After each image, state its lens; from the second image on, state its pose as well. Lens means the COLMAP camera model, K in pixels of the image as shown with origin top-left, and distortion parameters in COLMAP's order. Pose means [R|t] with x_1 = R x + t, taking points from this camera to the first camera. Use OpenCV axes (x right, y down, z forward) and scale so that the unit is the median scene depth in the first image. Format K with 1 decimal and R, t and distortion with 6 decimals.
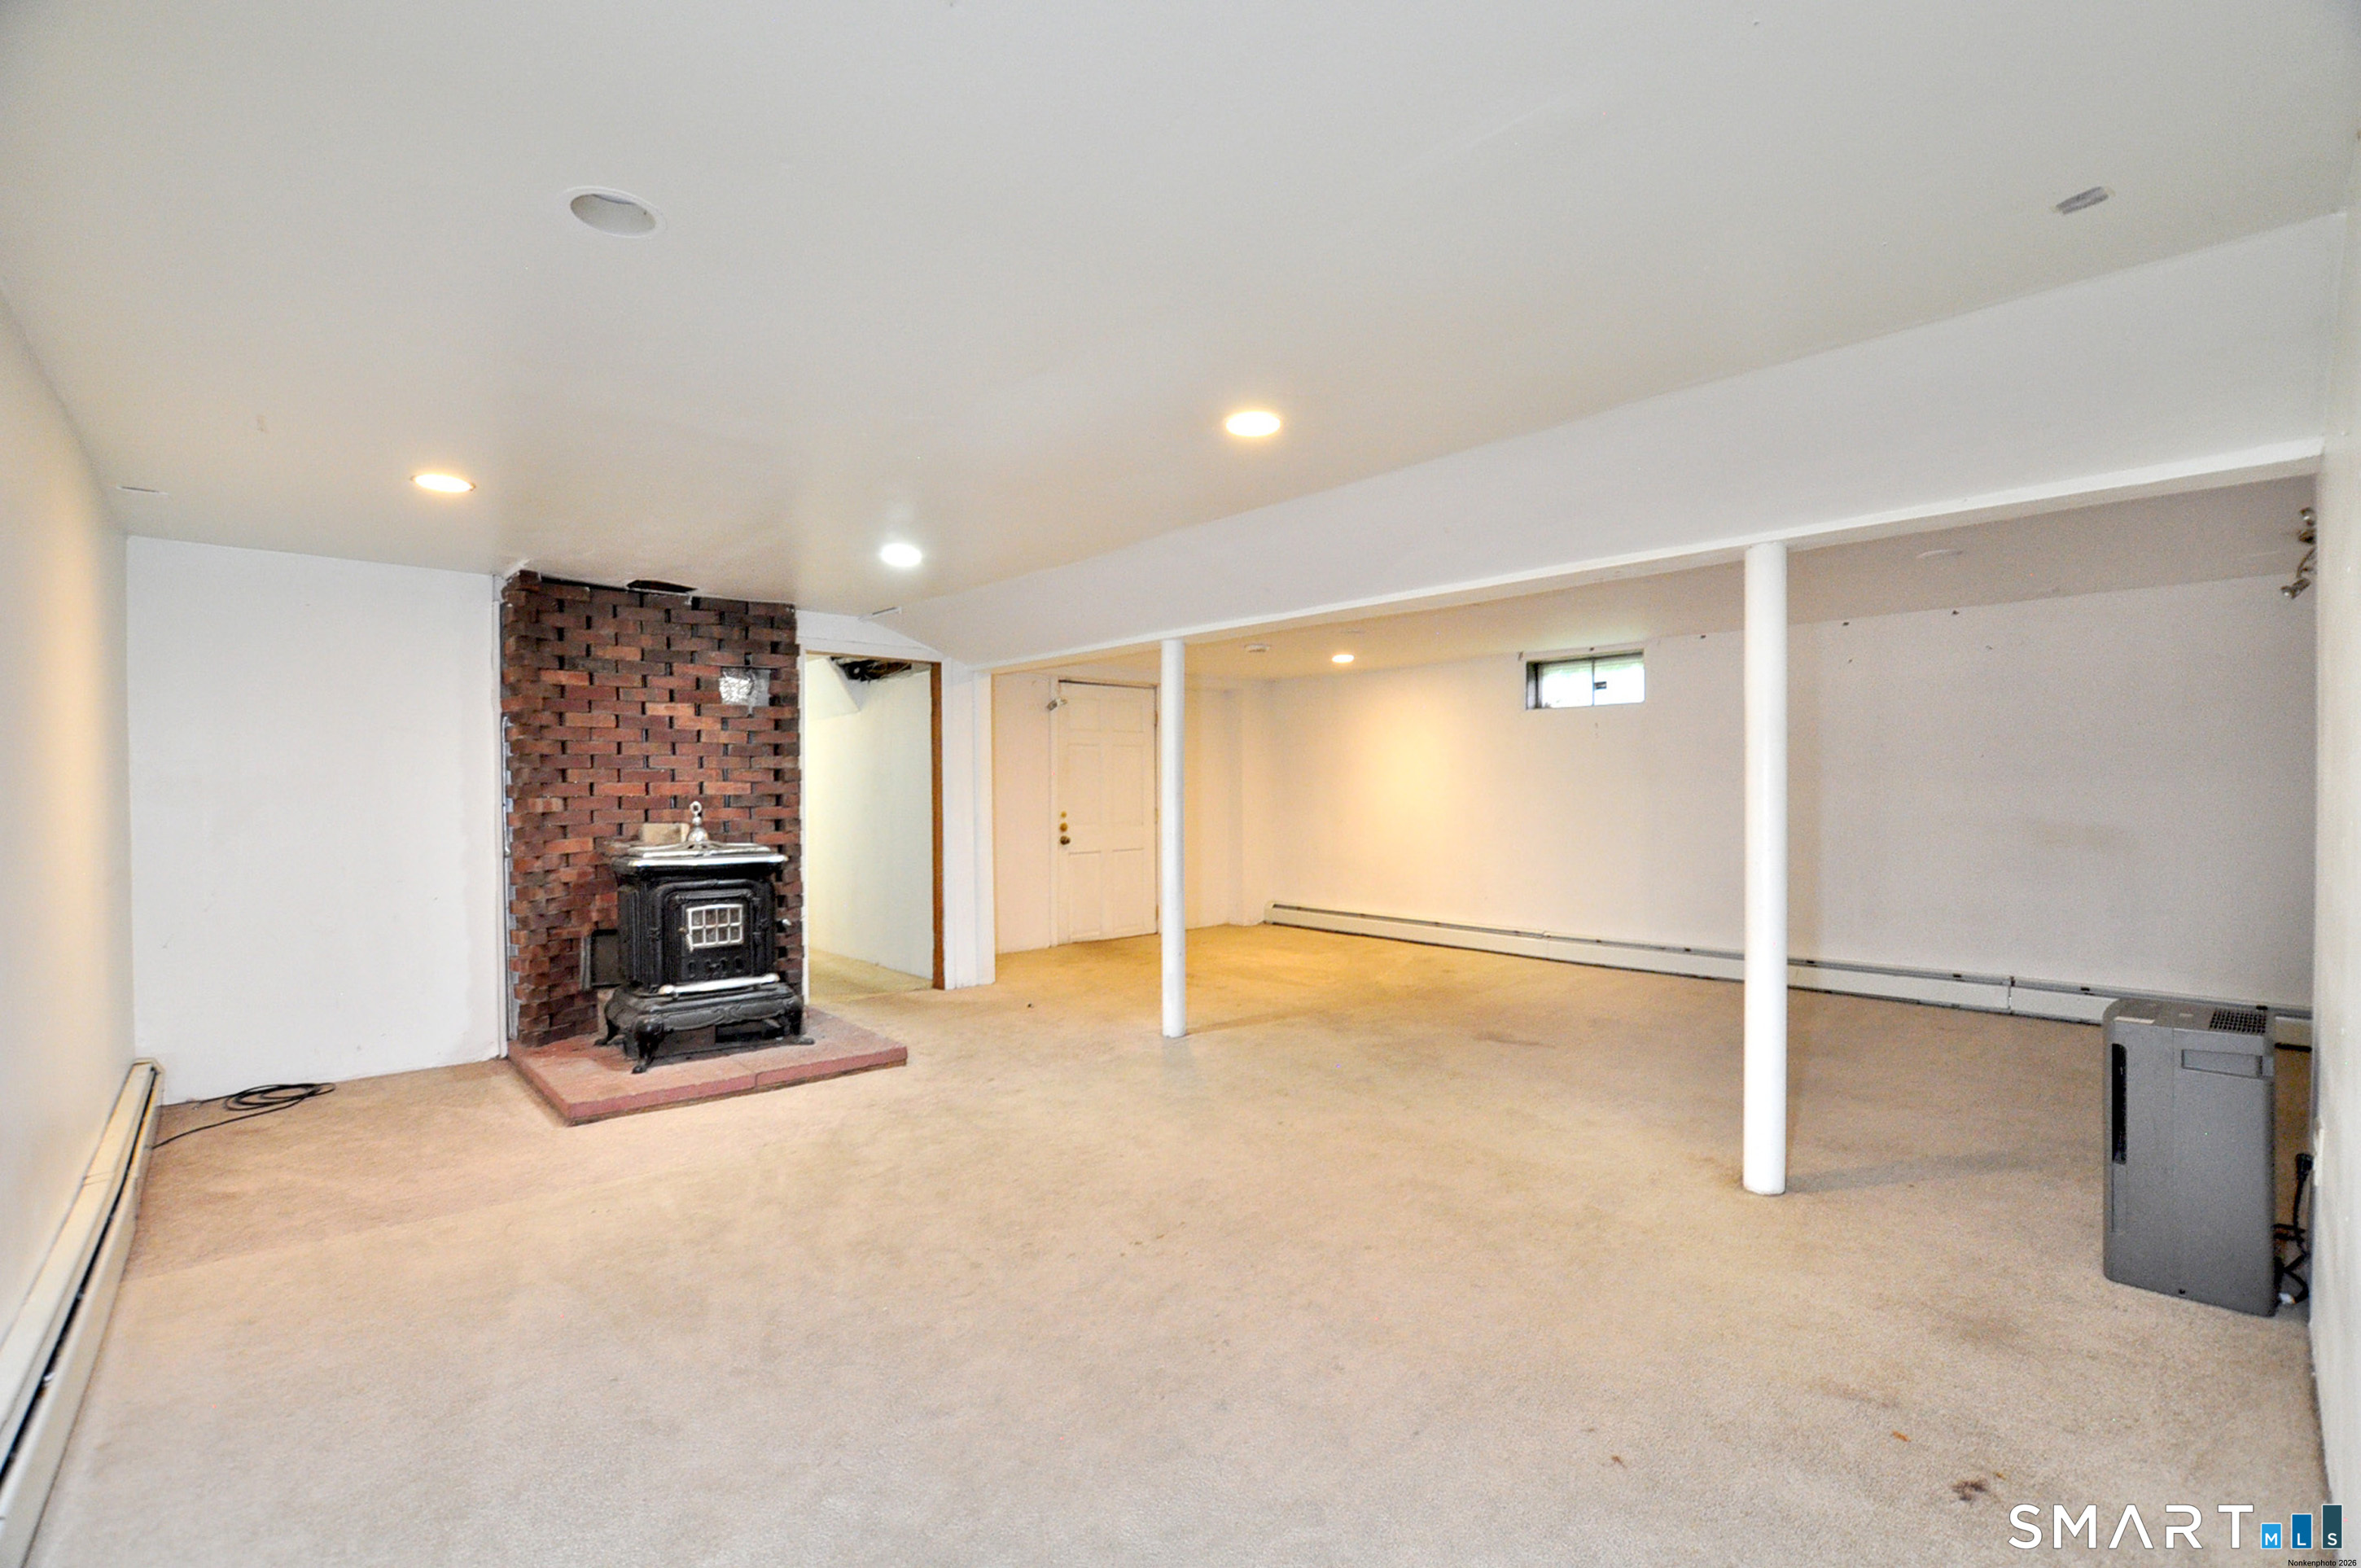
lens RADIAL K [[1062.8, 0, 1180.7], [0, 1062.8, 779.9], [0, 0, 1]] dist [-0.025983, 0.001611]
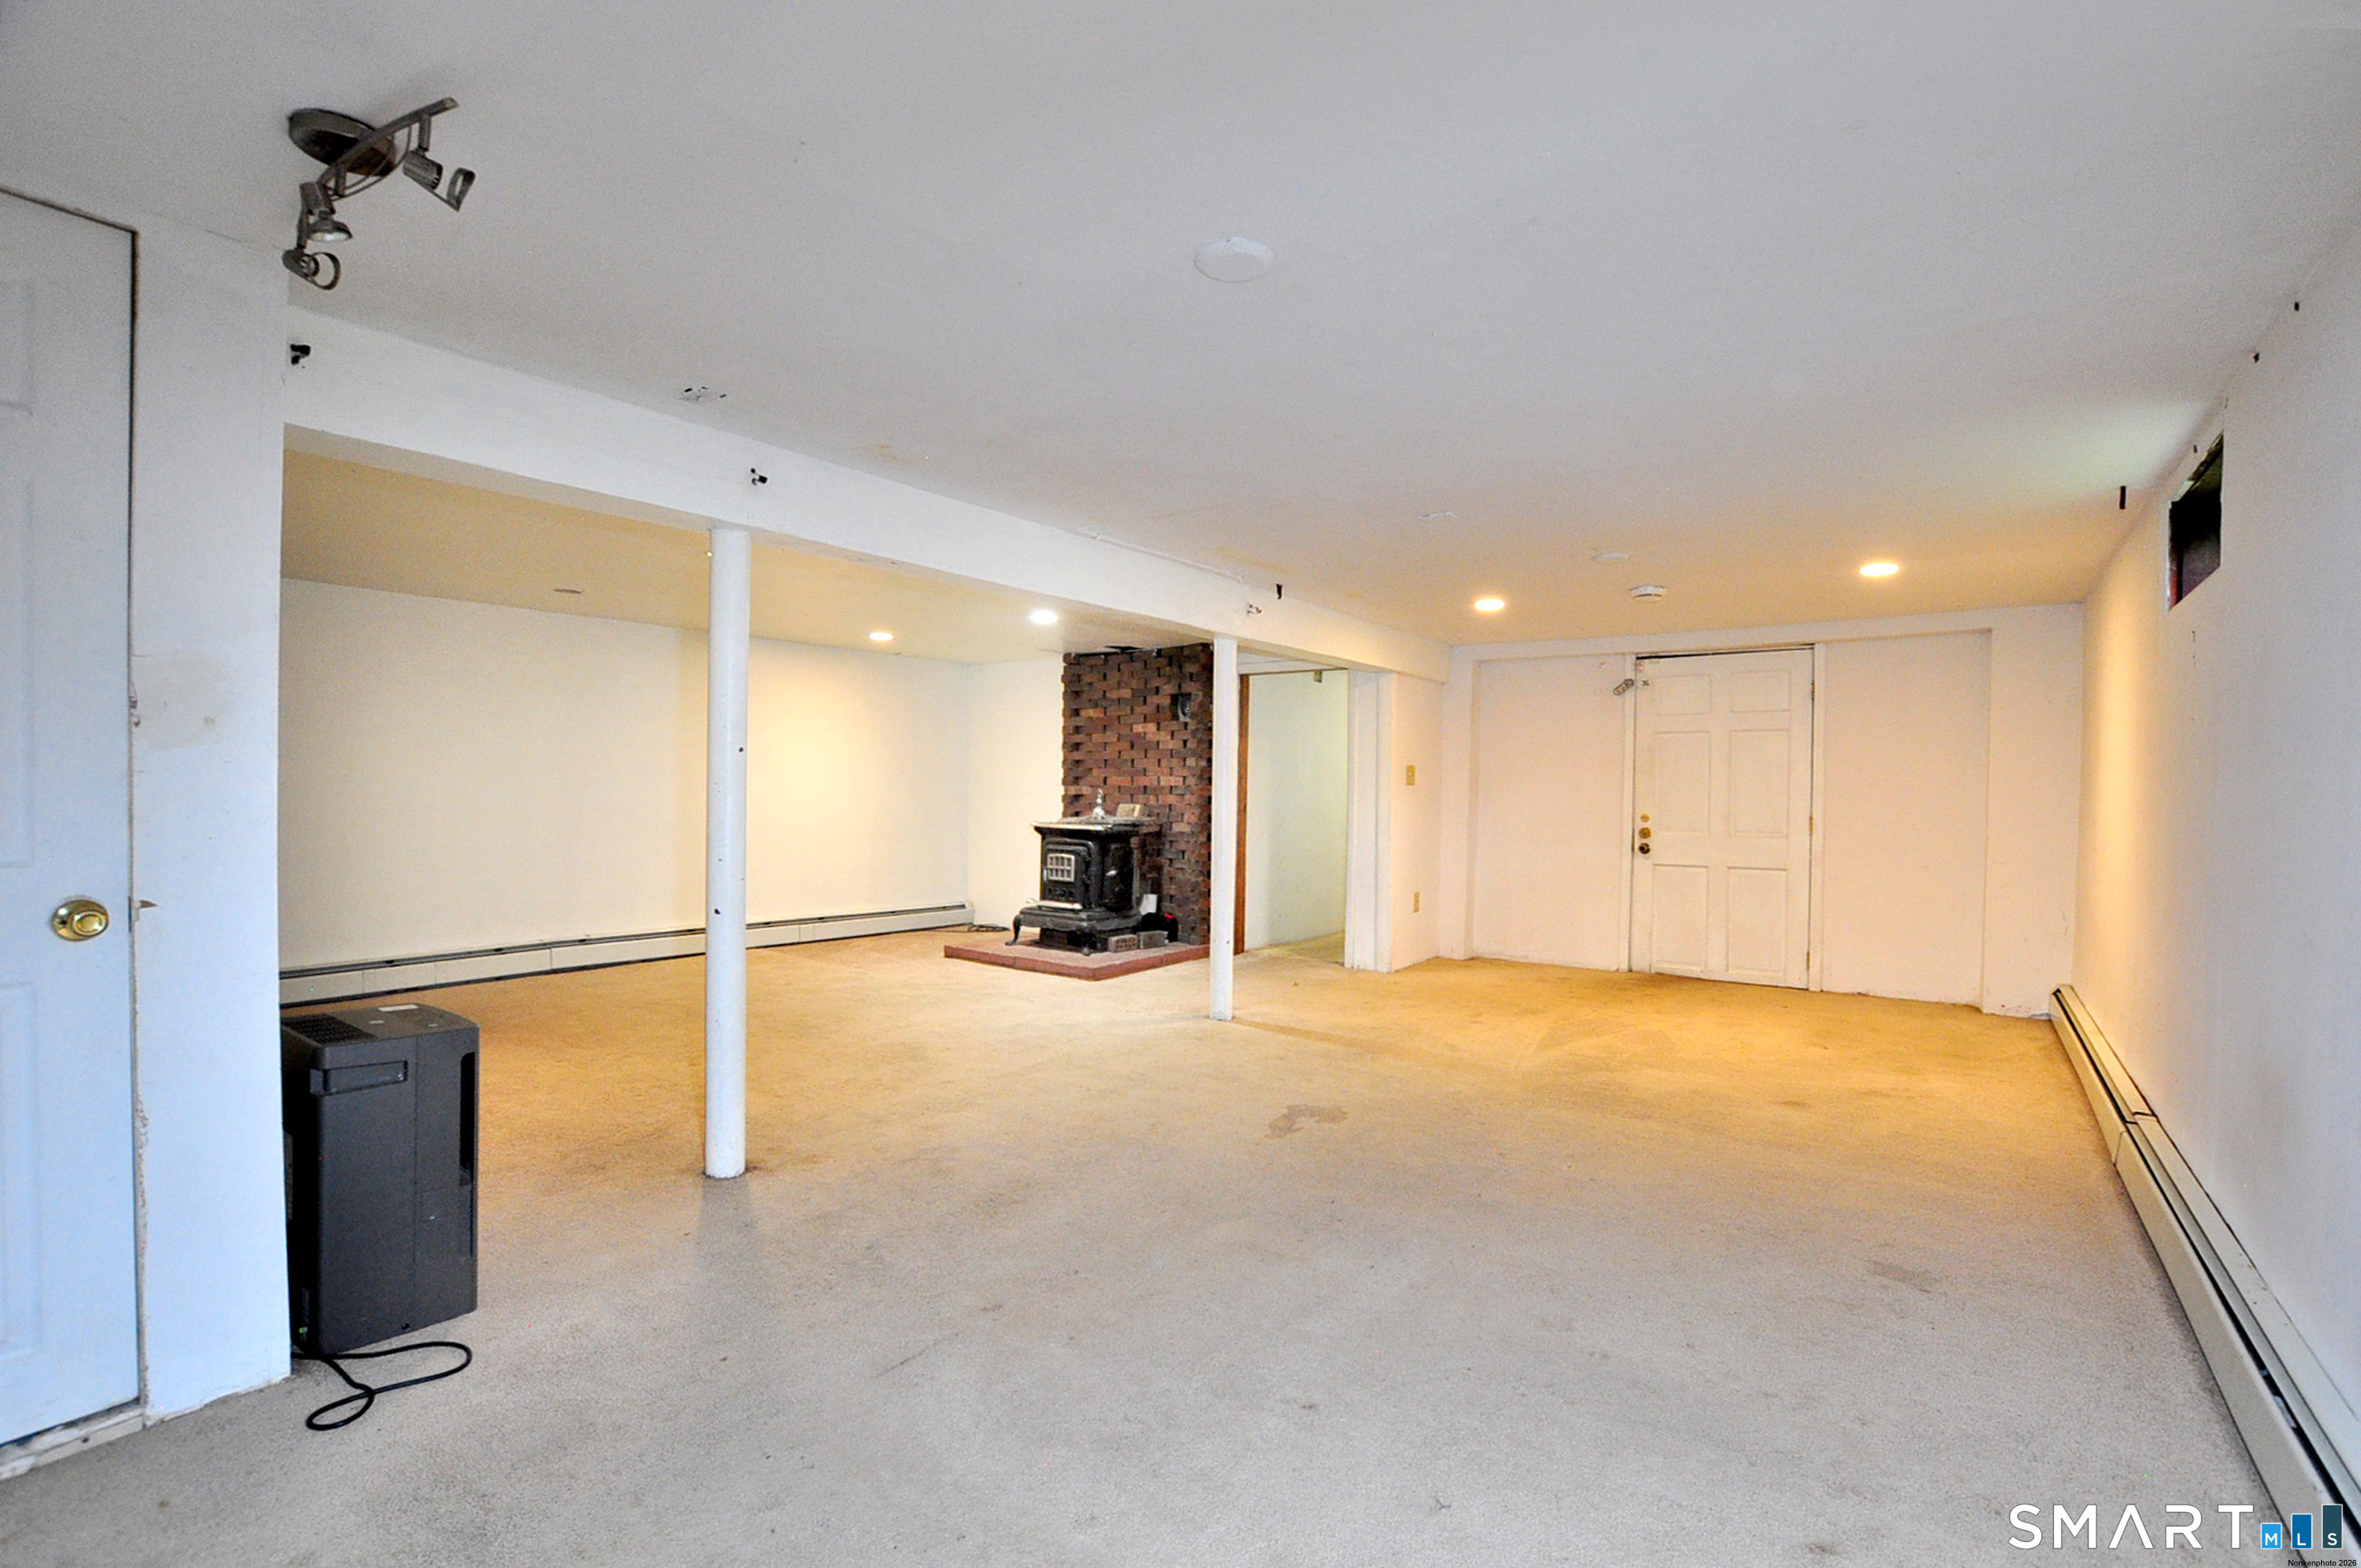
lens RADIAL K [[1062.8, 0, 1178.4], [0, 1062.8, 793.9], [0, 0, 1]] dist [-0.025983, 0.001611]
pose [[0.196038, 0.010607, -0.980539, 1.002186], [-0.003168, 0.999943, 0.010184, 0.011228], [0.980591, 0.001110, 0.196061, 0.760306]]
